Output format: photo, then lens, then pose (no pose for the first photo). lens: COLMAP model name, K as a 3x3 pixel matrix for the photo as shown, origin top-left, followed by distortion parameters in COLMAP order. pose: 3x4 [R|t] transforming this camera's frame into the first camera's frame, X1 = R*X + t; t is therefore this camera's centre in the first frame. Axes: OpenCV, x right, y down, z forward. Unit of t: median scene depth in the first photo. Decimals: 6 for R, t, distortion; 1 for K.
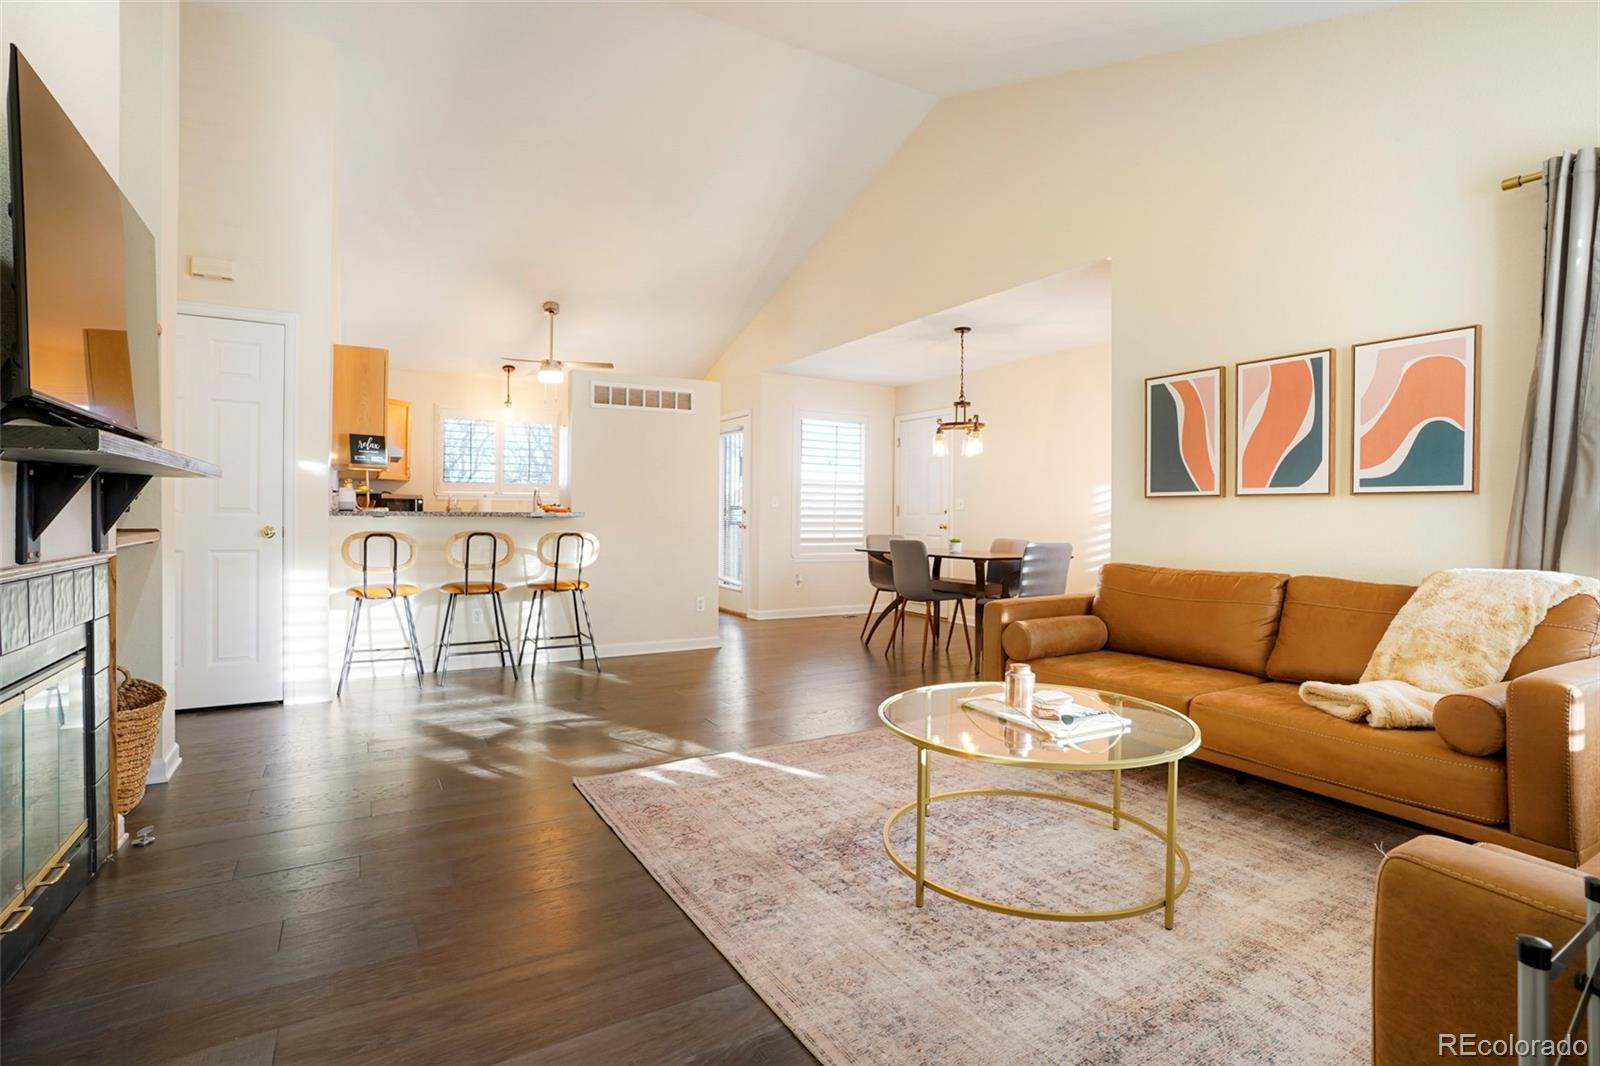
lens RADIAL K [[787.2, 0, 800.0], [0, 787.2, 533.0], [0, 0, 1]] dist [-0.050080, 0.000405]
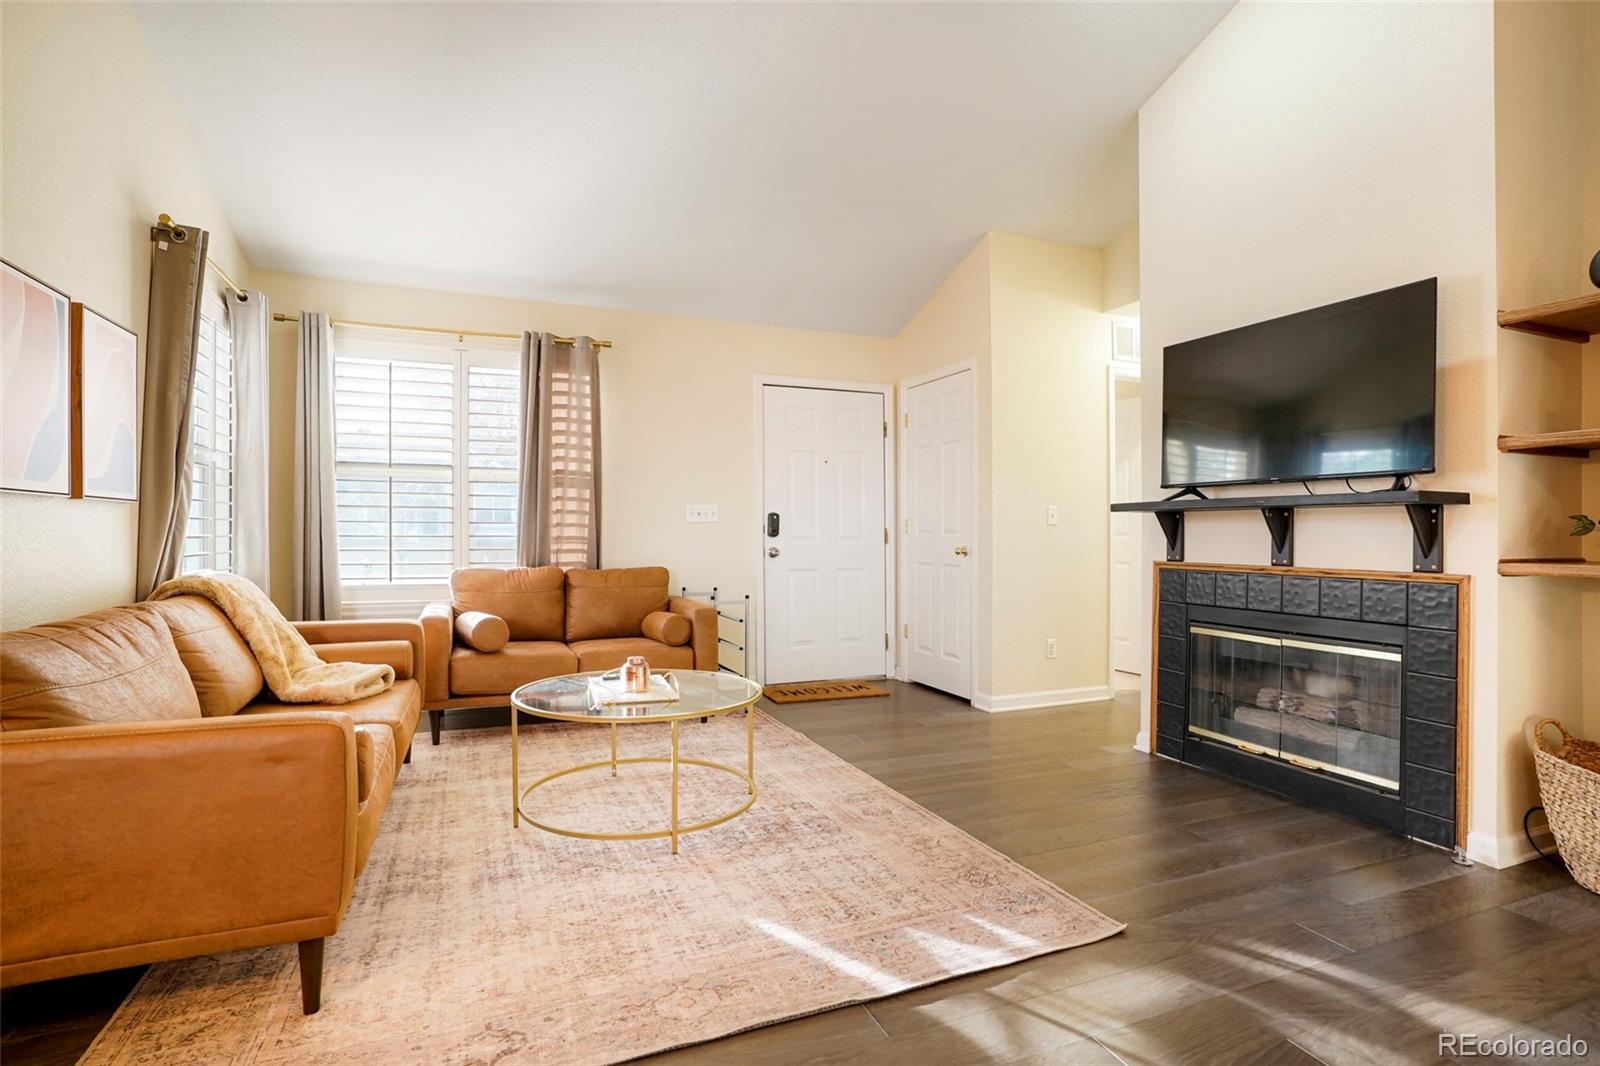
lens RADIAL K [[776.4, 0, 793.1], [0, 776.4, 530.4], [0, 0, 1]] dist [-0.042767, 0.000006]
pose [[-0.987912, -0.012568, 0.154505, -0.096988], [-0.009189, 0.999703, 0.022562, -0.038063], [-0.154743, 0.020870, -0.987734, 1.581997]]
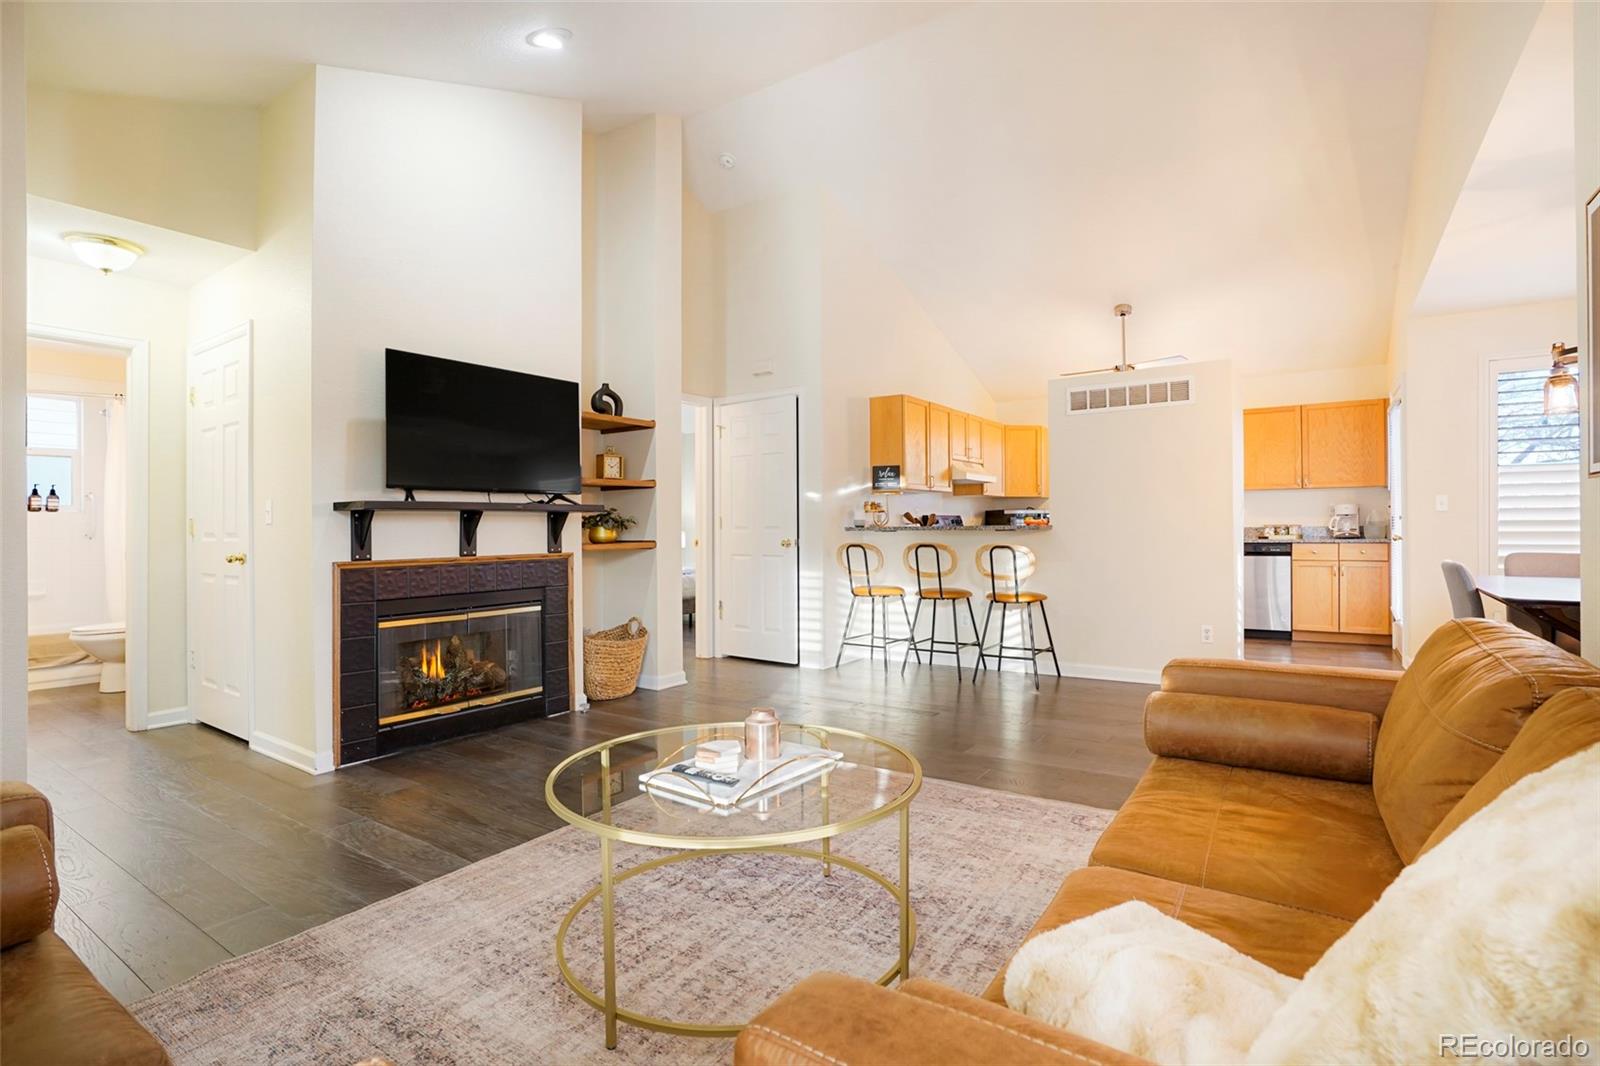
lens RADIAL K [[776.4, 0, 793.1], [0, 776.4, 530.4], [0, 0, 1]] dist [-0.042767, 0.000006]
pose [[0.410706, -0.008774, -0.911725, 0.781268], [-0.007240, 0.999891, -0.012884, -0.007345], [0.911739, 0.011892, 0.410598, 0.514666]]
